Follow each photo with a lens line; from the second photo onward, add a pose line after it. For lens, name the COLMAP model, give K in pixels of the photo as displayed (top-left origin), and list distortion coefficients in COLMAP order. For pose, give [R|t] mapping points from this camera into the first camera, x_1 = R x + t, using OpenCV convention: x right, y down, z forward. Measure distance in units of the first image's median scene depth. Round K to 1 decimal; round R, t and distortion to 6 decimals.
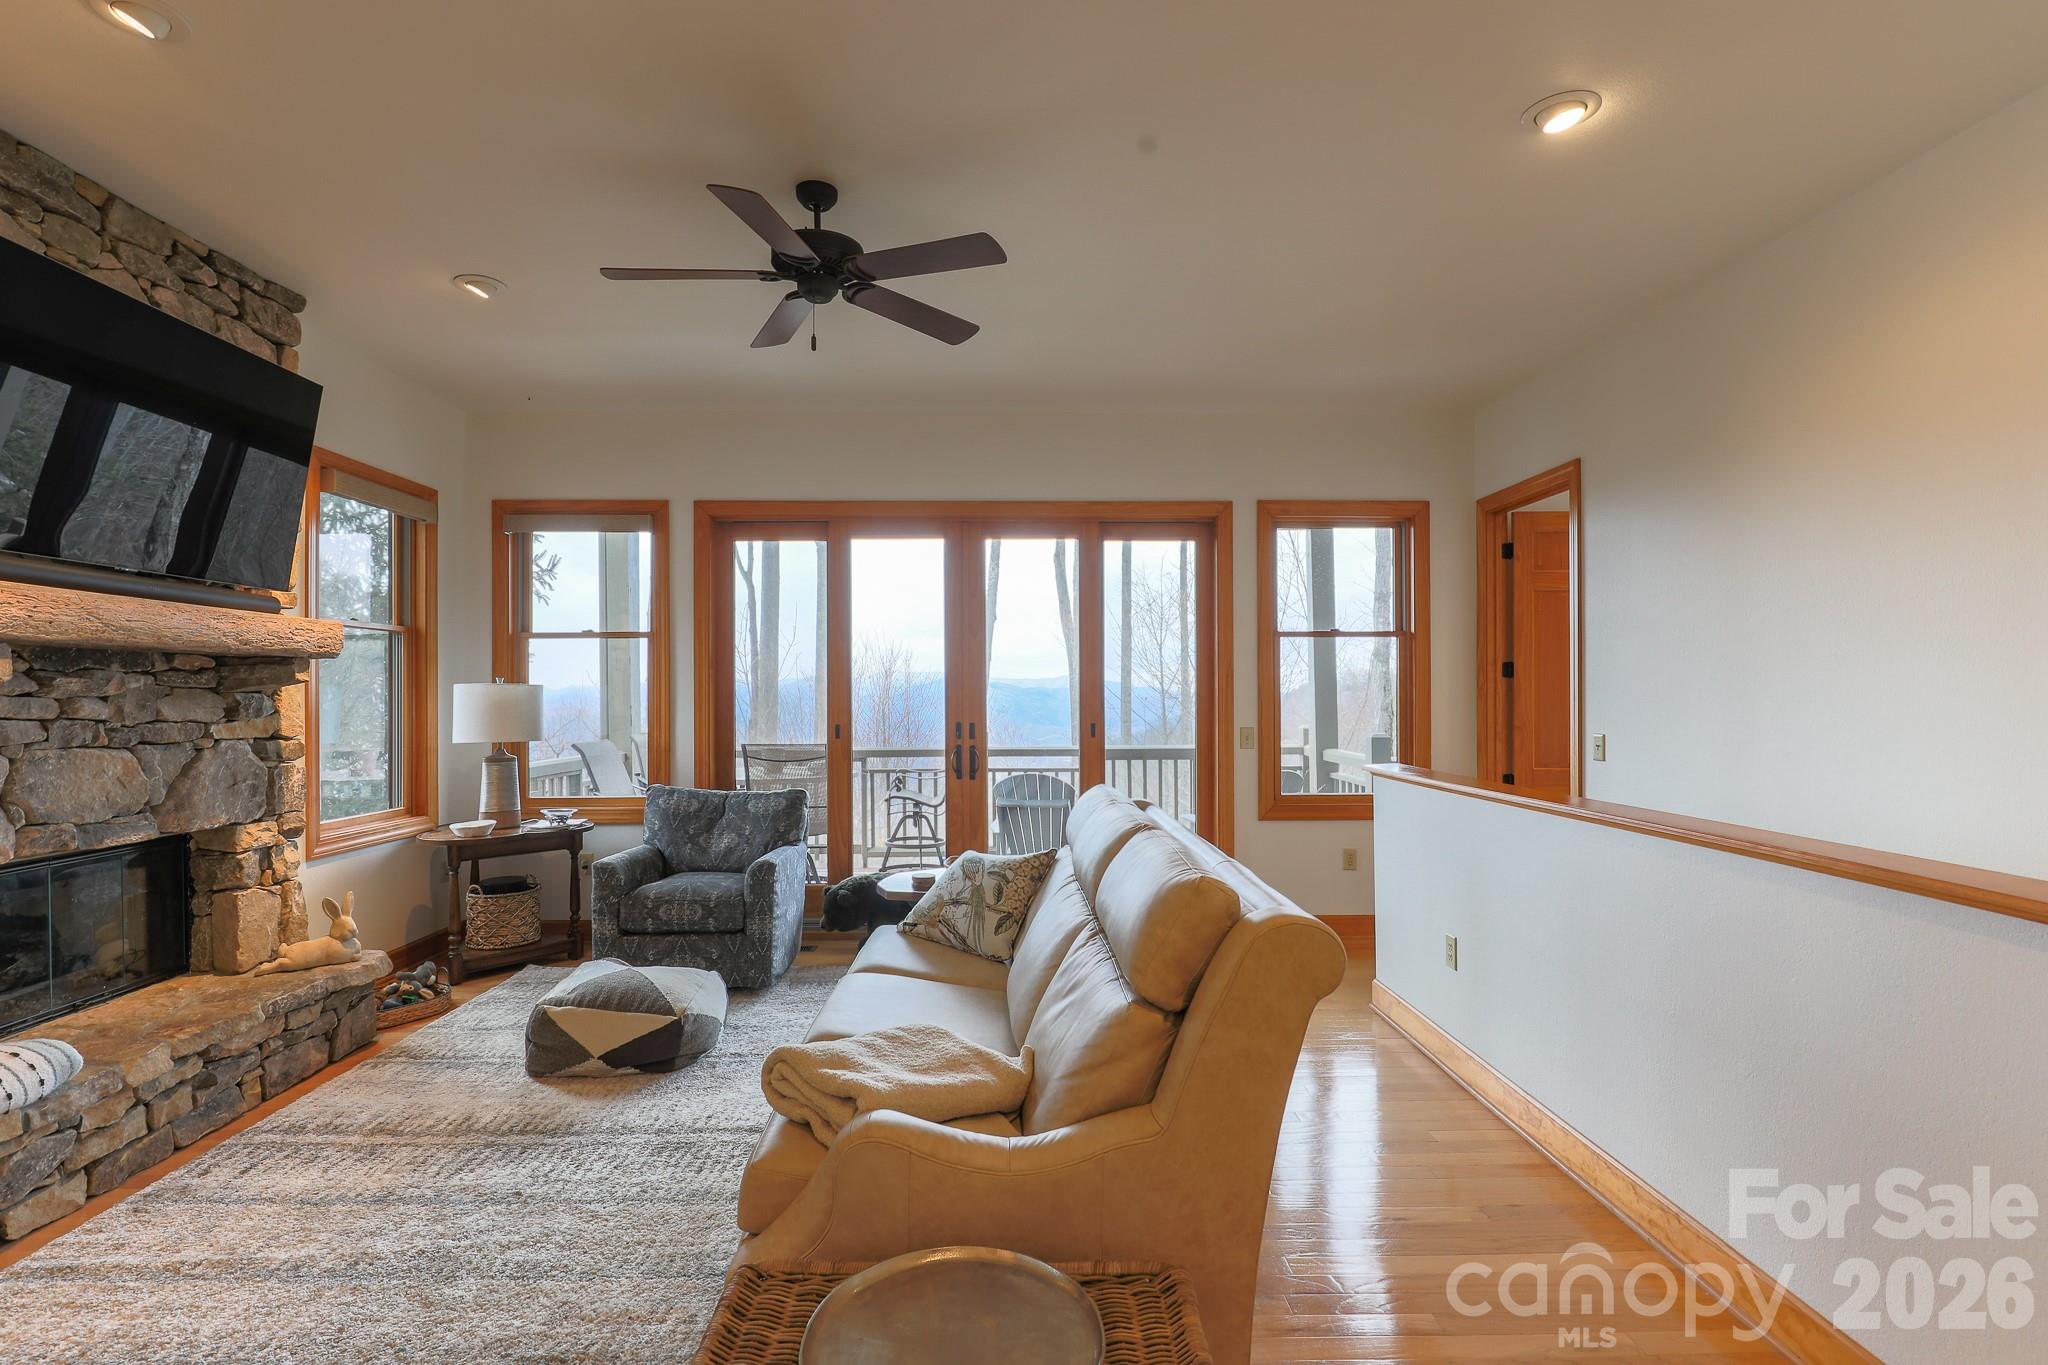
lens RADIAL K [[971.5, 0, 1017.5], [0, 971.5, 687.9], [0, 0, 1]] dist [-0.016871, 0.002584]
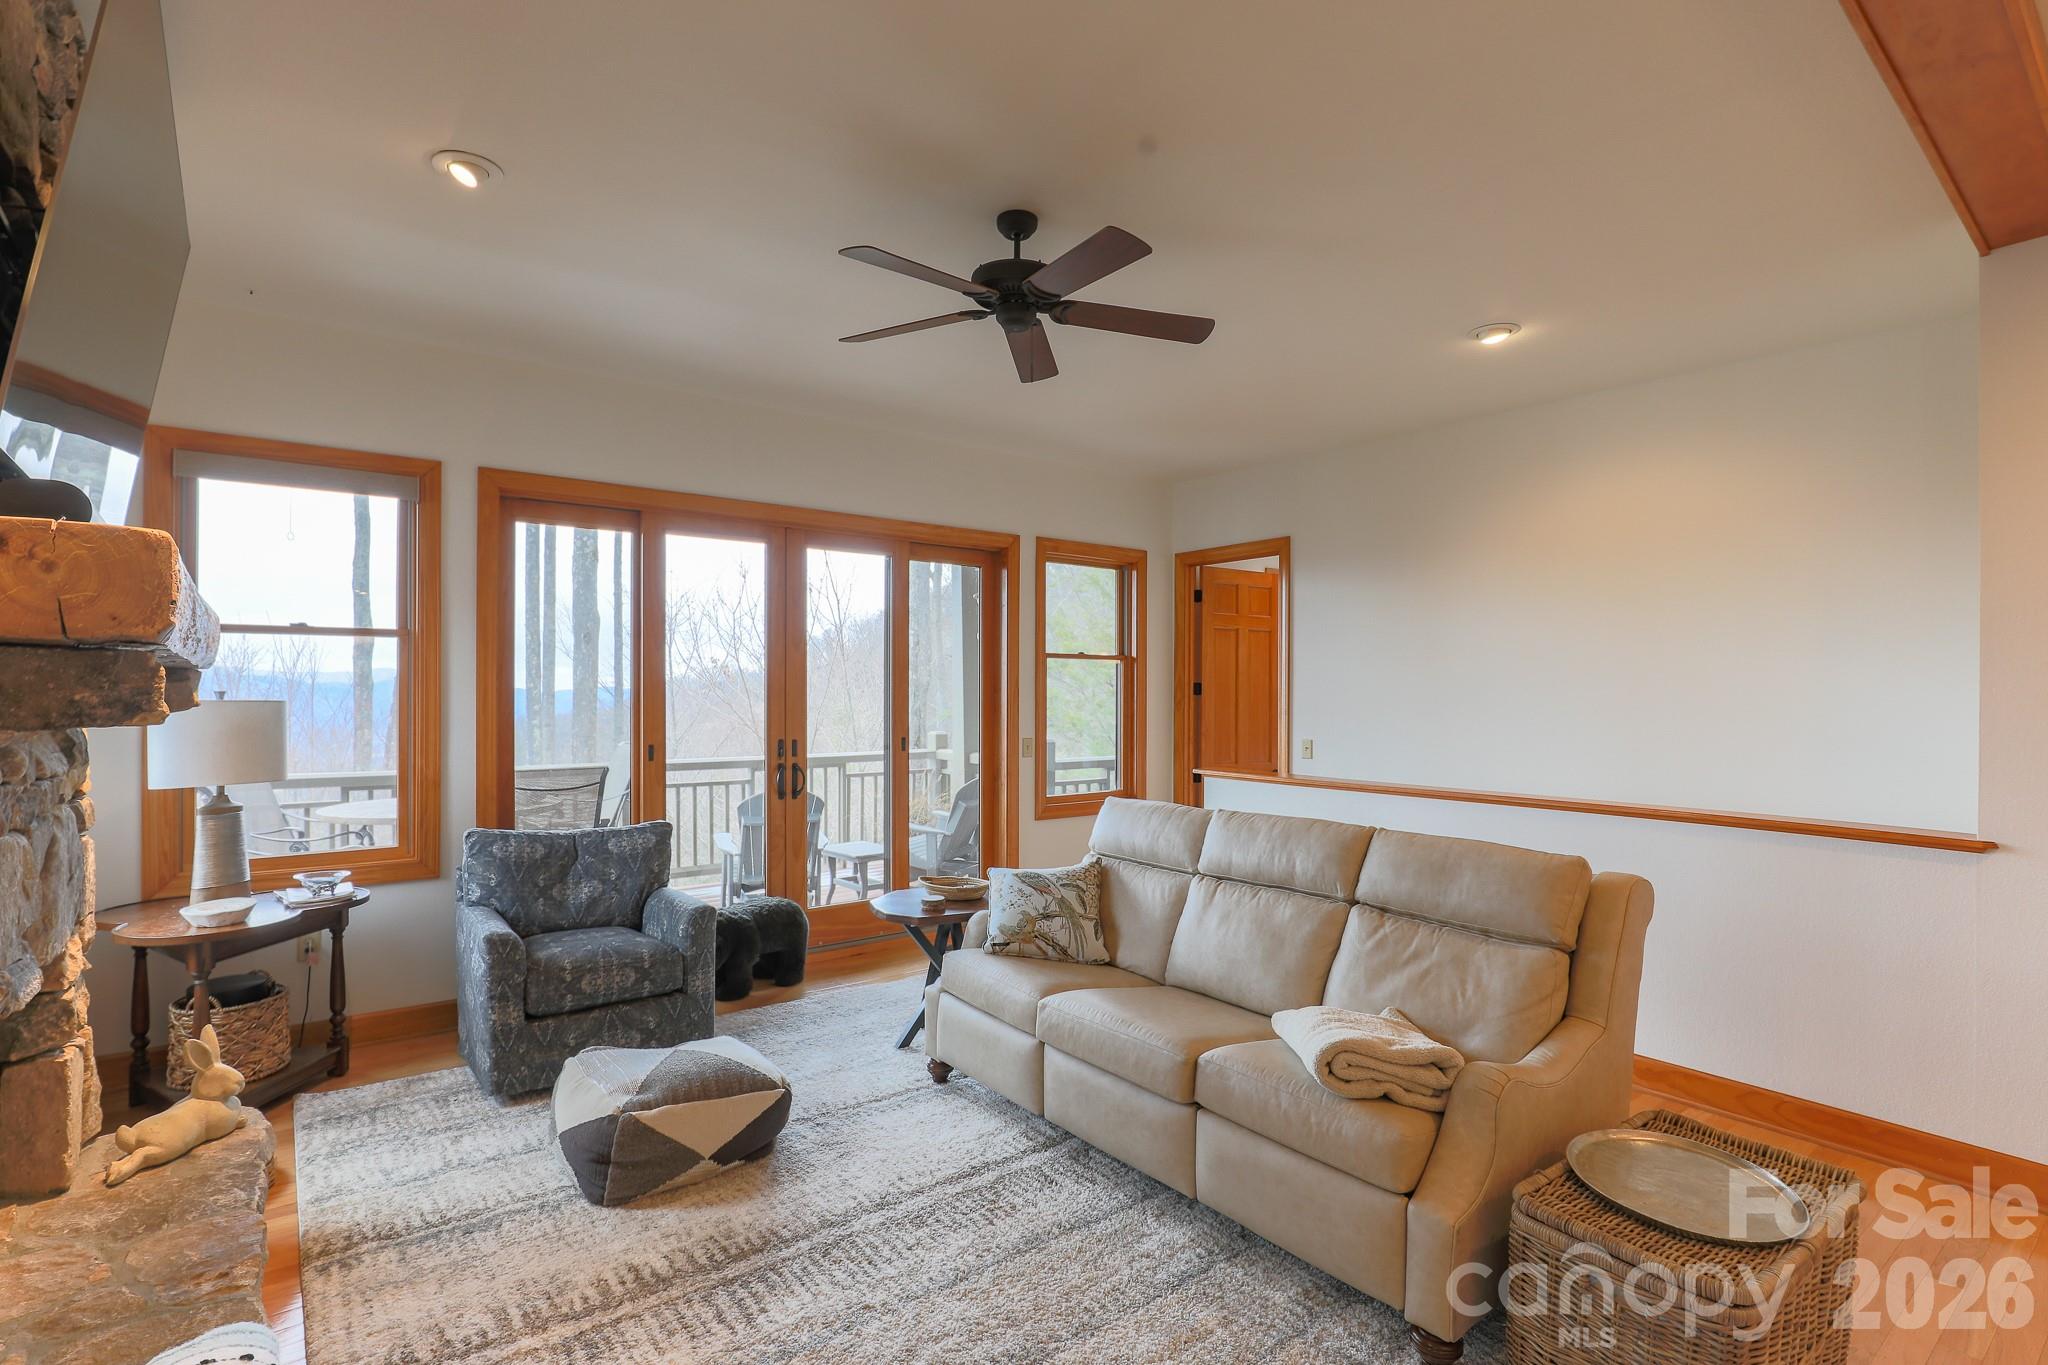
lens RADIAL K [[971.5, 0, 1004.1], [0, 971.5, 688.7], [0, 0, 1]] dist [-0.016871, 0.002584]
pose [[0.810022, 0.008873, 0.586332, -0.499102], [-0.009024, 0.999956, -0.002666, -0.015415], [-0.586329, -0.003132, 0.810067, 0.122352]]
